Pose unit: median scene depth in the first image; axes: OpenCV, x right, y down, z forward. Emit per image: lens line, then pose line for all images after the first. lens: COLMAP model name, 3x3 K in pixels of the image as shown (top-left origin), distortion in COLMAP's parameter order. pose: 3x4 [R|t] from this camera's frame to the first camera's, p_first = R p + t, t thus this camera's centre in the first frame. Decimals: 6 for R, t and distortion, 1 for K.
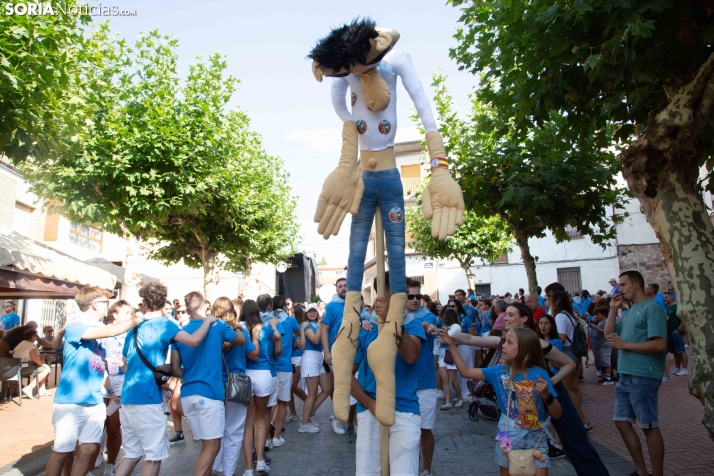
lens RADIAL K [[502.8, 0, 359.9], [0, 502.8, 234.6], [0, 0, 1]] dist [-0.079307, 0.033959]
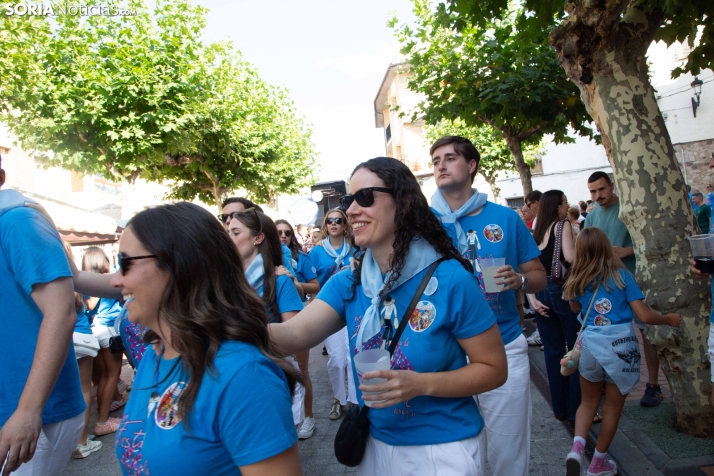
lens RADIAL K [[502.8, 0, 355.2], [0, 502.8, 233.4], [0, 0, 1]] dist [-0.079307, 0.033959]
pose [[0.990492, -0.073314, -0.116403, 0.128440], [0.089519, 0.985993, 0.140727, 0.011593], [0.104456, -0.149810, 0.983182, 0.033767]]
